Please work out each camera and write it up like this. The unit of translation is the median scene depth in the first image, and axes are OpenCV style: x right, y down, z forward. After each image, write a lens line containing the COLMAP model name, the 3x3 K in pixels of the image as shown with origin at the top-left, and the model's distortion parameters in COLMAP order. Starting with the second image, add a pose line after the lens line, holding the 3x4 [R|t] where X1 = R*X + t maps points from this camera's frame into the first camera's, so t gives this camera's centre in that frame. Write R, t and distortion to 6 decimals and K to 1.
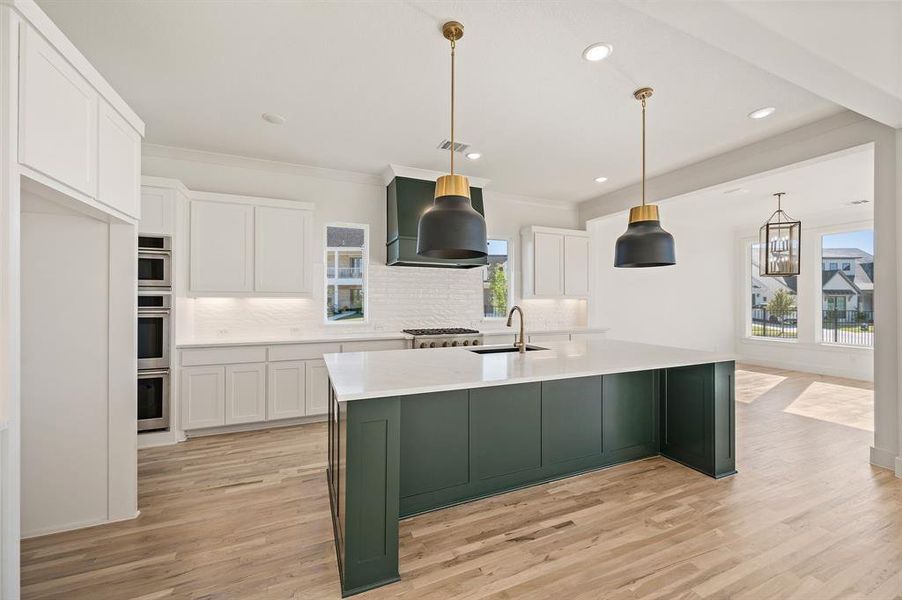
lens RADIAL K [[353.5, 0, 454.3], [0, 353.5, 302.3], [0, 0, 1]] dist [-0.001145, 0.000075]
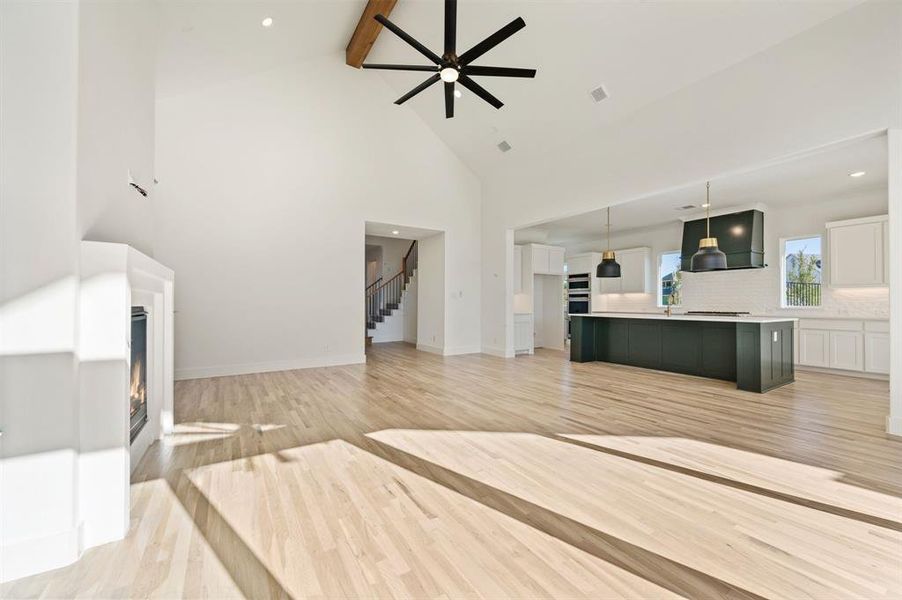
lens RADIAL K [[353.5, 0, 454.3], [0, 353.5, 302.3], [0, 0, 1]] dist [-0.001145, 0.000075]
pose [[0.161841, -0.002447, -0.986814, 2.348068], [-0.002286, 0.999993, -0.002855, 0.080510], [0.986814, 0.002718, 0.161834, -0.689884]]
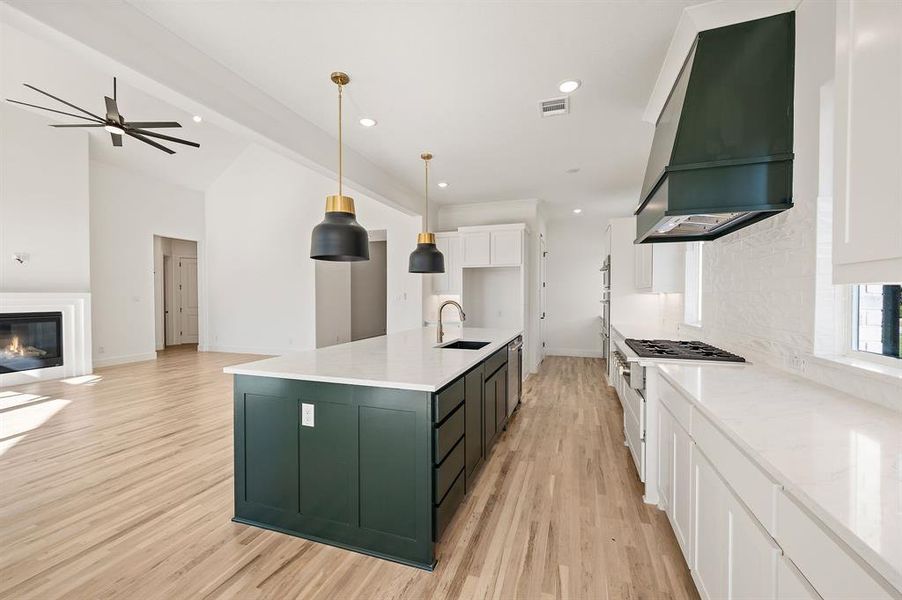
lens RADIAL K [[365.2, 0, 455.1], [0, 365.2, 300.9], [0, 0, 1]] dist [-0.001123, -0.000255]
pose [[-0.667447, 0.008726, -0.744606, 1.157040], [0.000345, 0.999935, 0.011409, -0.001558], [0.744657, 0.007357, -0.667406, 2.051457]]
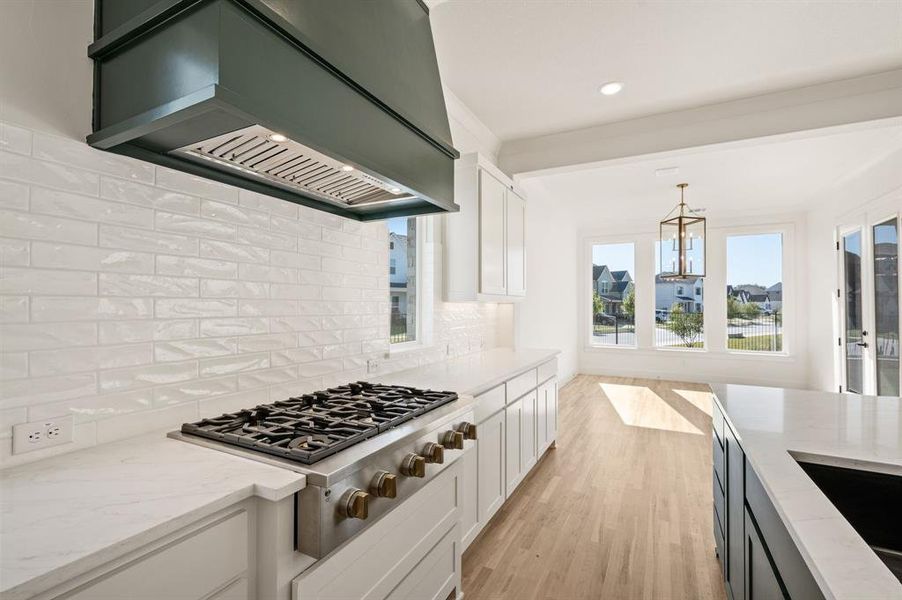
lens RADIAL K [[396.3, 0, 451.0], [0, 396.3, 300.0], [0, 0, 1]] dist [-0.002603, -0.000275]
pose [[0.783999, 0.009689, 0.620687, -0.311811], [-0.000575, 0.999889, -0.014882, -0.008778], [-0.620762, 0.011311, 0.783917, 1.239741]]
